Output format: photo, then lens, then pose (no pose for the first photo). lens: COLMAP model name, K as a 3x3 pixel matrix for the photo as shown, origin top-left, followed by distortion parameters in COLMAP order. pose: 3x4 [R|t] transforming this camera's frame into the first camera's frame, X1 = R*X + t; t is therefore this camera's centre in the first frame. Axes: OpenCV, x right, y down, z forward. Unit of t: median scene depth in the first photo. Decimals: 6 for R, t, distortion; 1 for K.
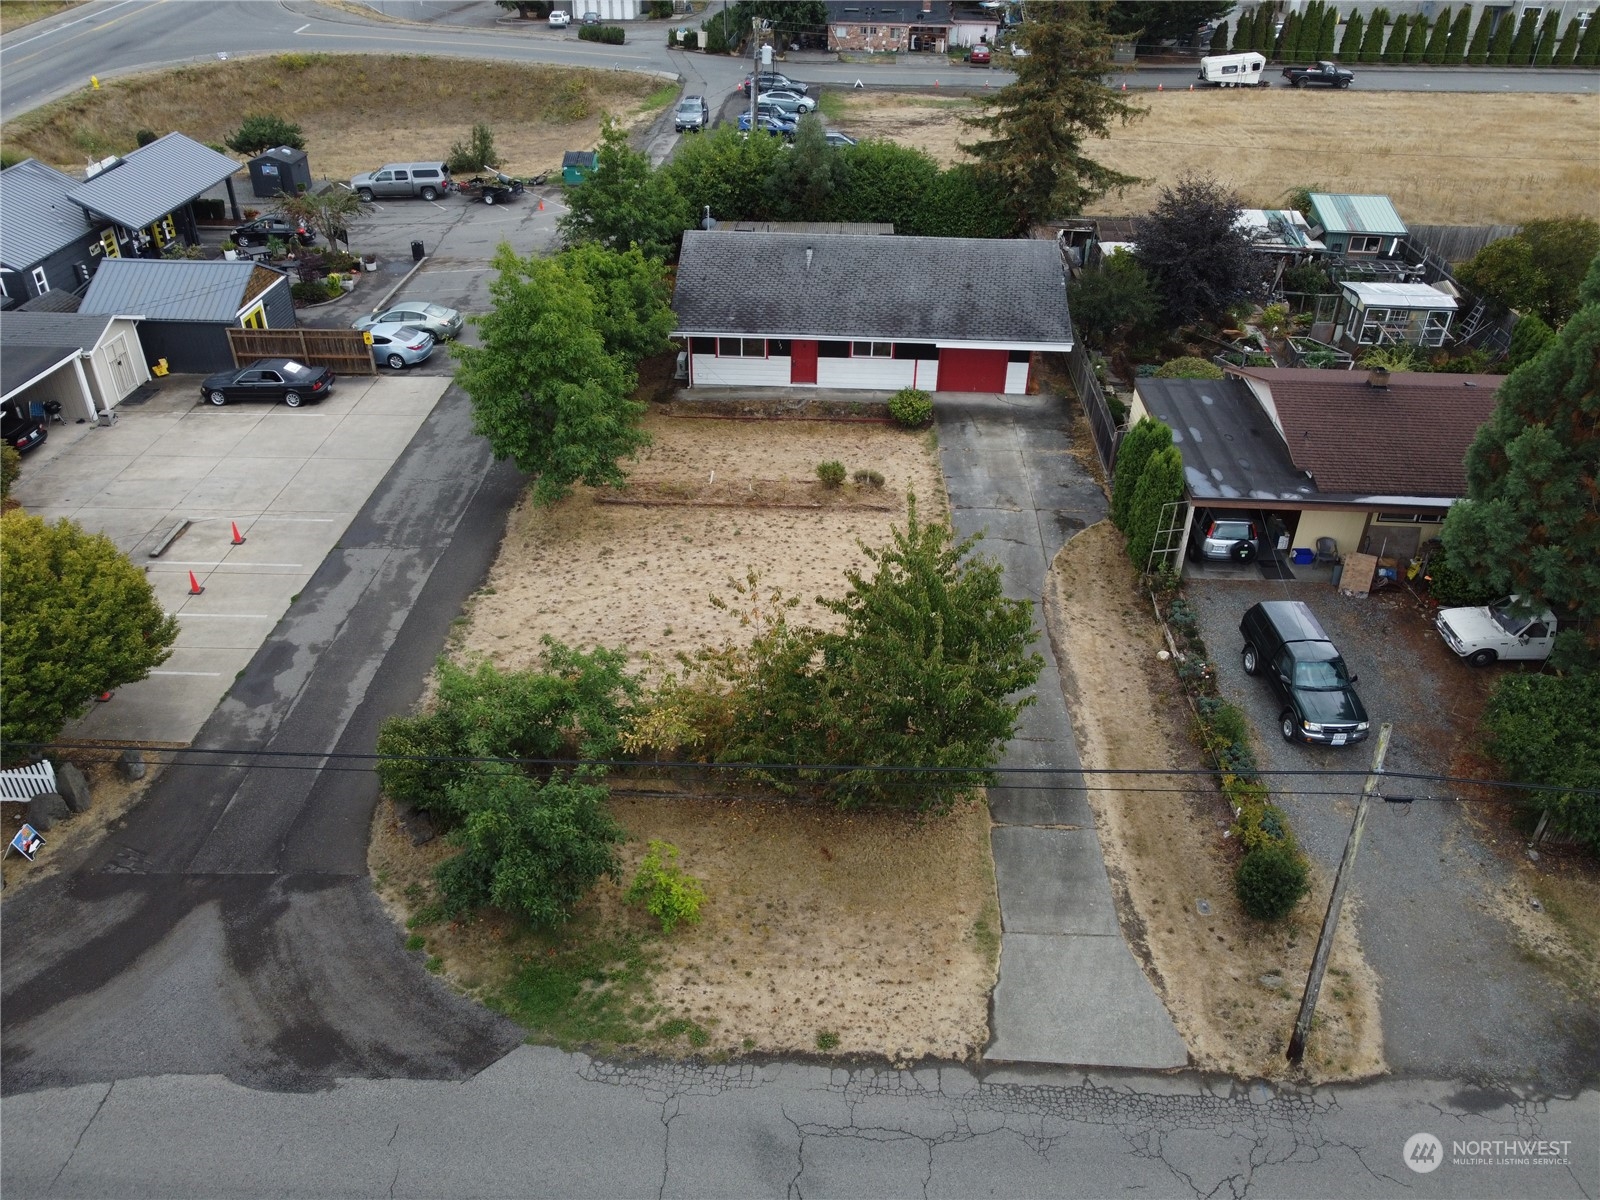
lens RADIAL K [[1201.9, 0, 794.6], [0, 1201.9, 587.7], [0, 0, 1]] dist [-0.004512, 0.001966]
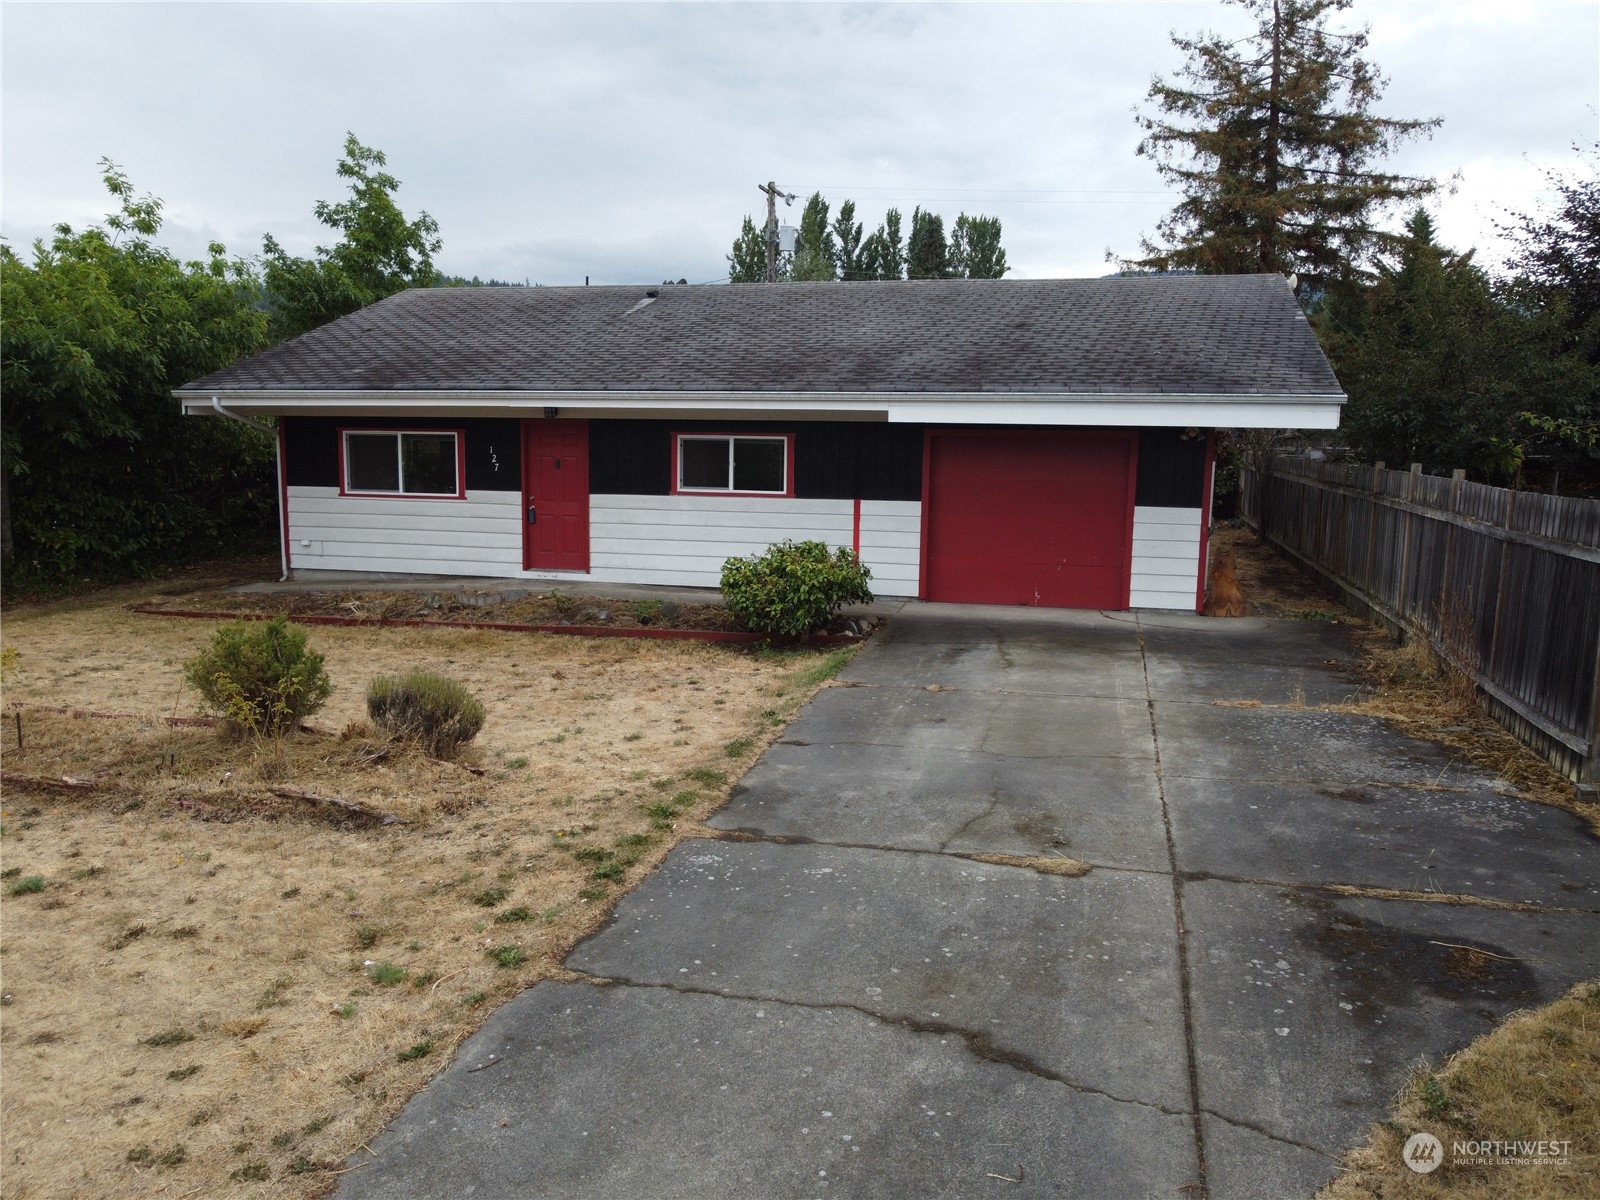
lens RADIAL K [[1194.9, 0, 790.8], [0, 1194.9, 599.3], [0, 0, 1]] dist [0.005668, -0.008025]
pose [[0.976986, 0.022706, -0.212093, 0.164291], [-0.109707, 0.906215, -0.408337, -0.023490], [0.182930, 0.422207, 0.887850, 0.743489]]
